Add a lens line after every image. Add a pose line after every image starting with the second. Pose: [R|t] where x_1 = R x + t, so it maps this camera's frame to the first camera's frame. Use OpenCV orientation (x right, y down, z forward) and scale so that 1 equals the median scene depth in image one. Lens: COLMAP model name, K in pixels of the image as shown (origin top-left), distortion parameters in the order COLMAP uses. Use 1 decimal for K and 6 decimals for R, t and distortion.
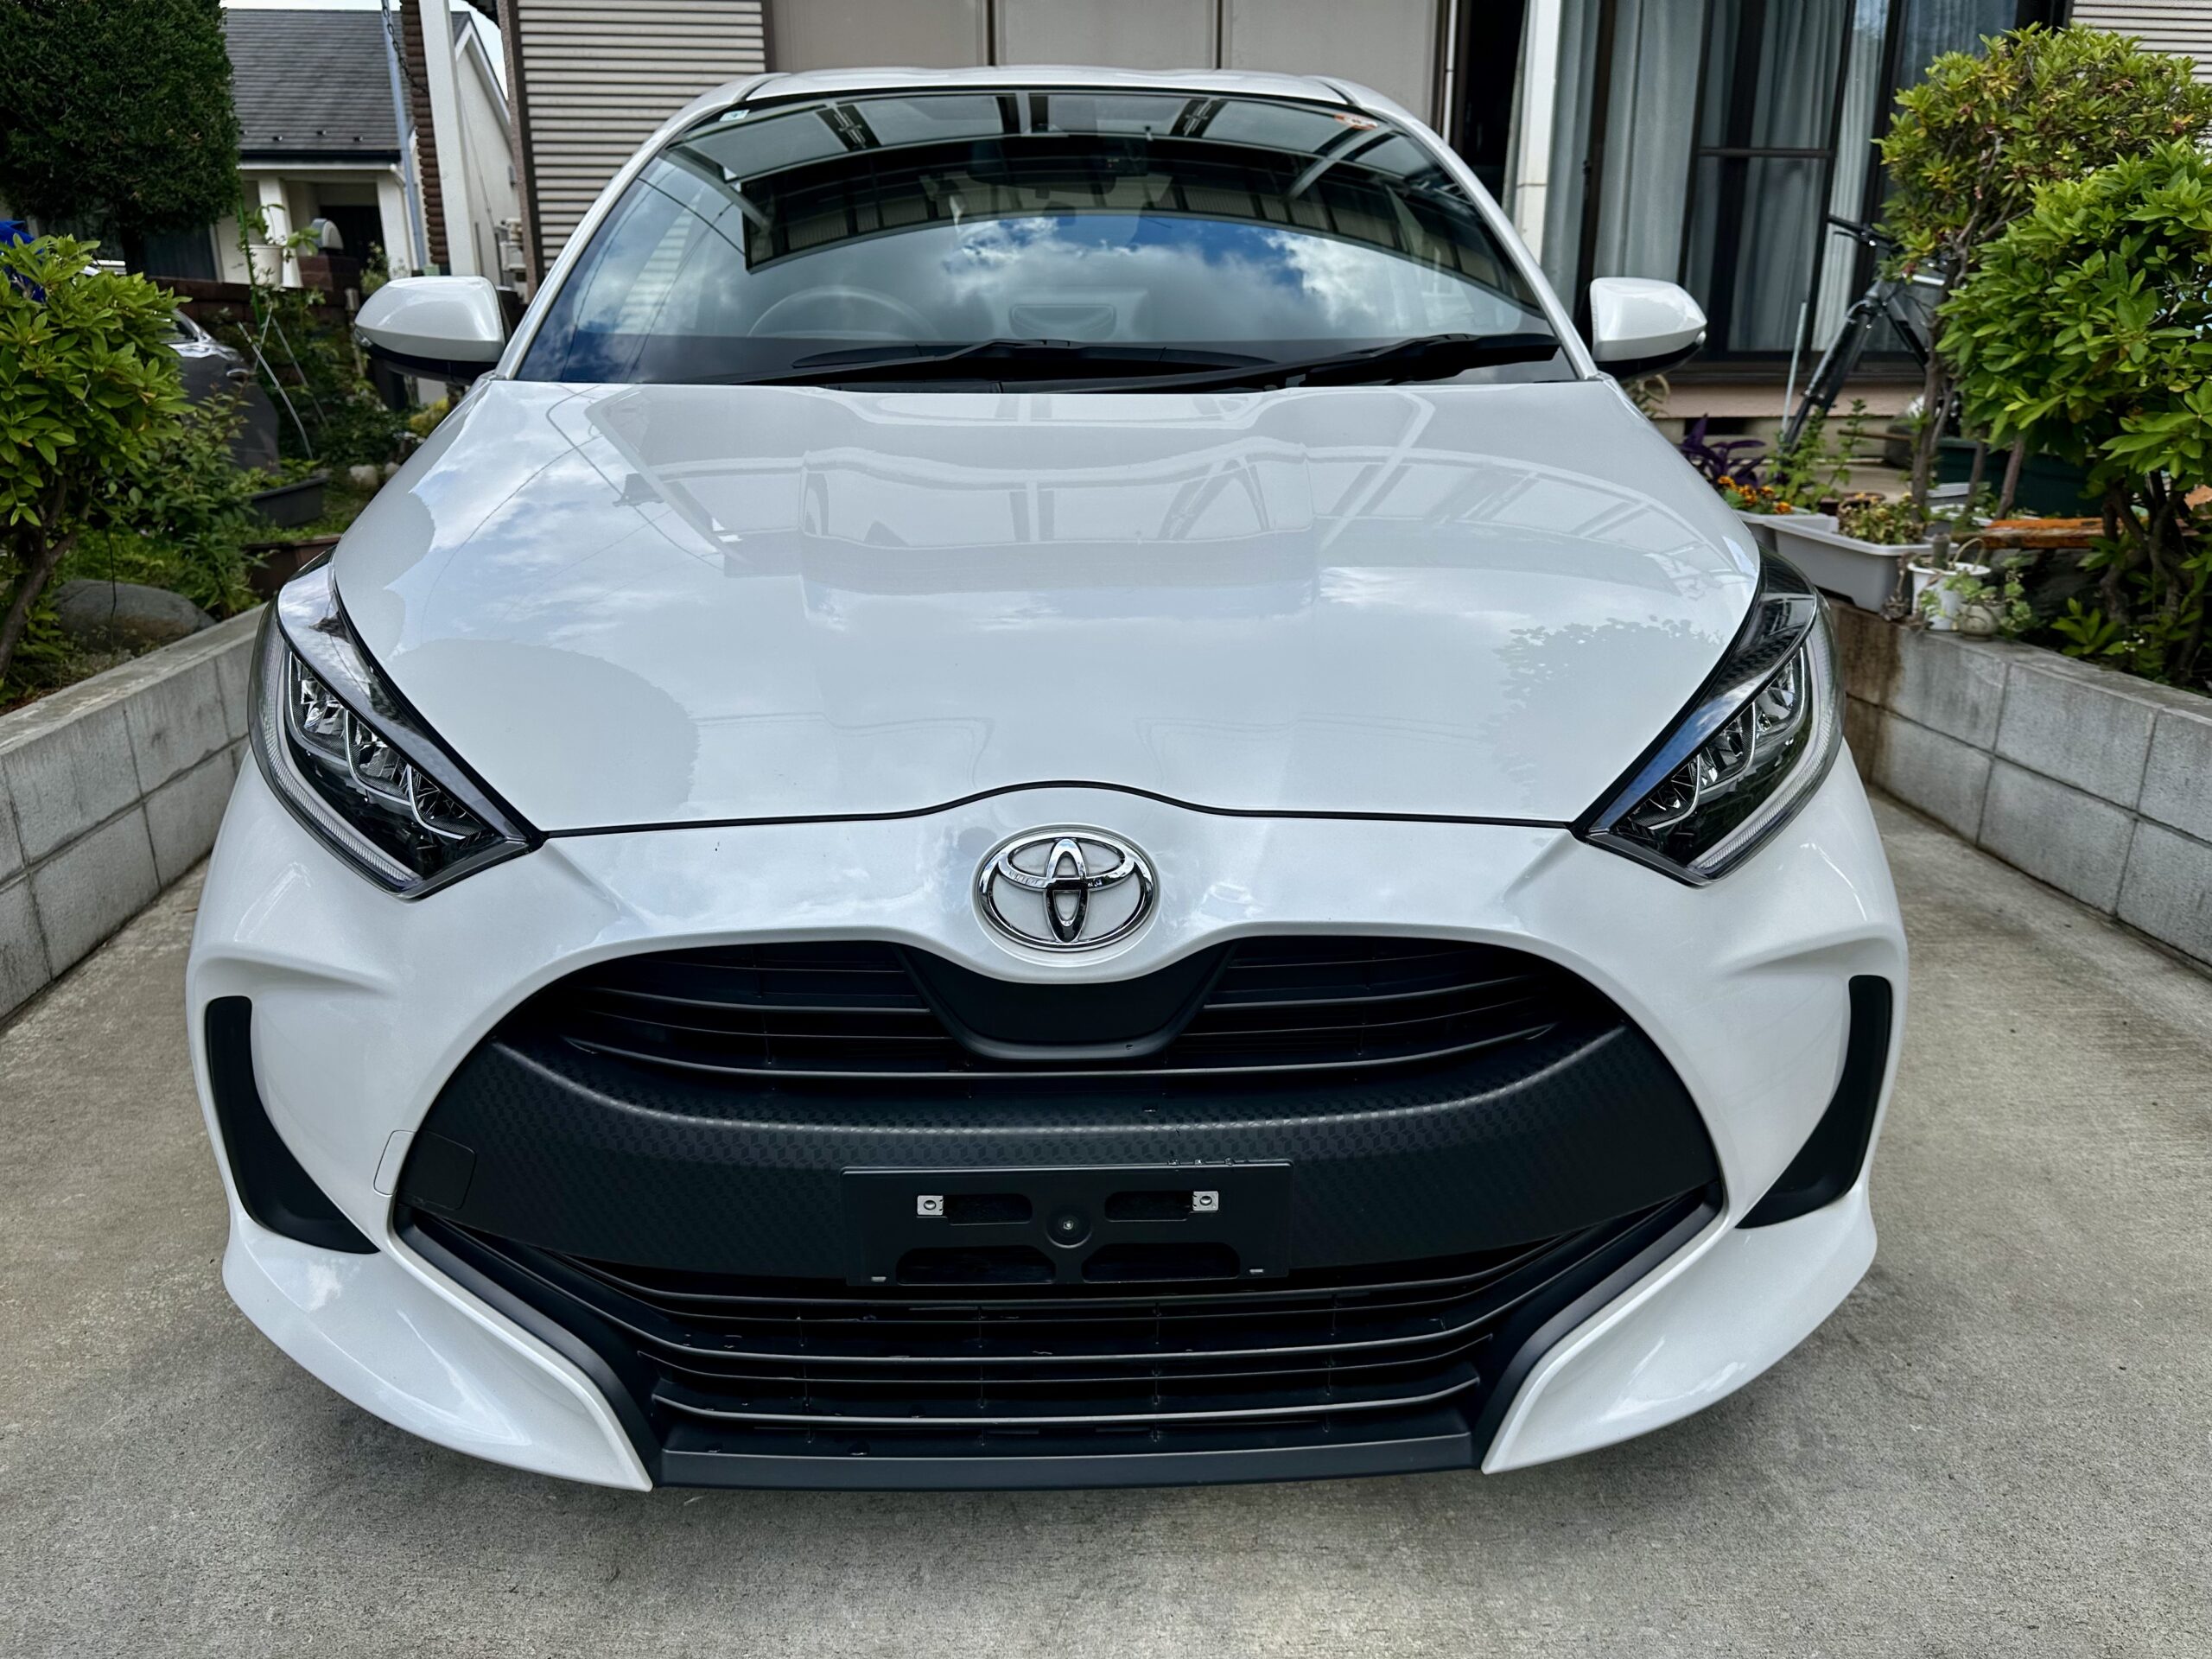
lens RADIAL K [[1578.6, 0, 1098.5], [0, 1578.6, 826.8], [0, 0, 1]] dist [-0.014681, -0.002294]
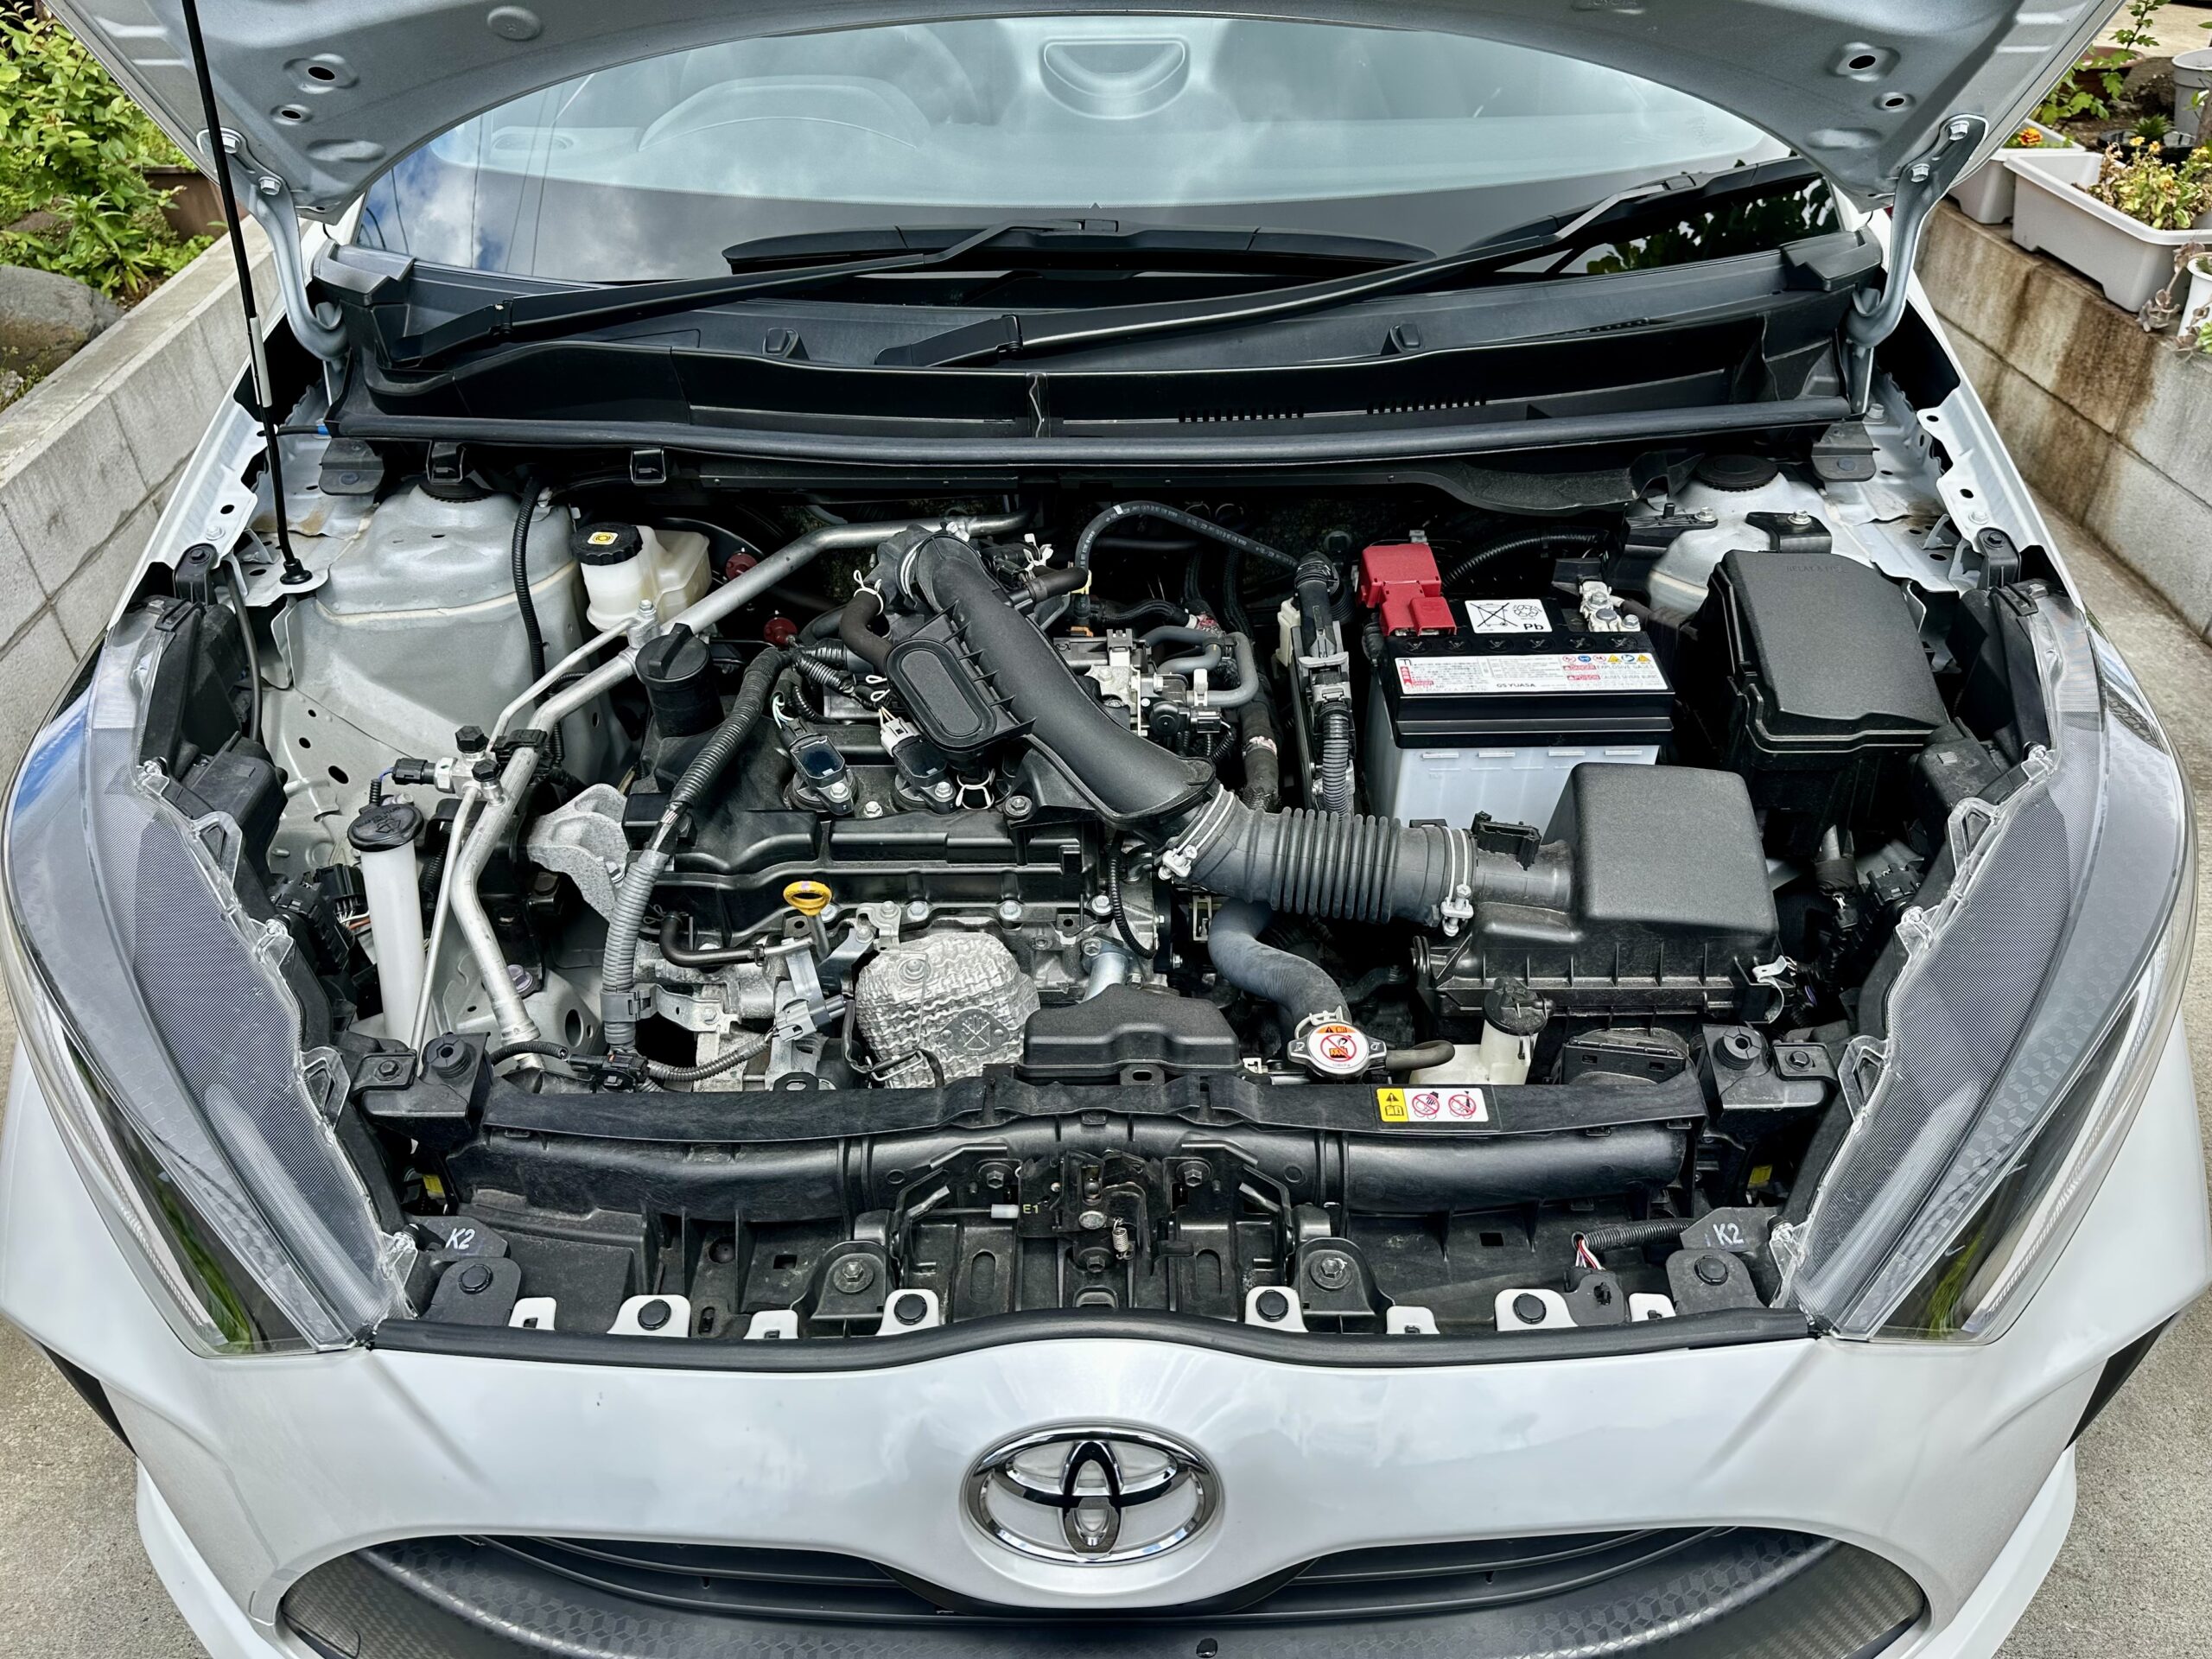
lens RADIAL K [[1578.6, 0, 1114.6], [0, 1578.6, 831.5], [0, 0, 1]] dist [-0.014681, -0.002294]
pose [[0.999418, 0.011547, -0.032085, 0.003114], [-0.000205, 0.942936, 0.332974, -0.158919], [0.034099, -0.332774, 0.942390, 0.144504]]
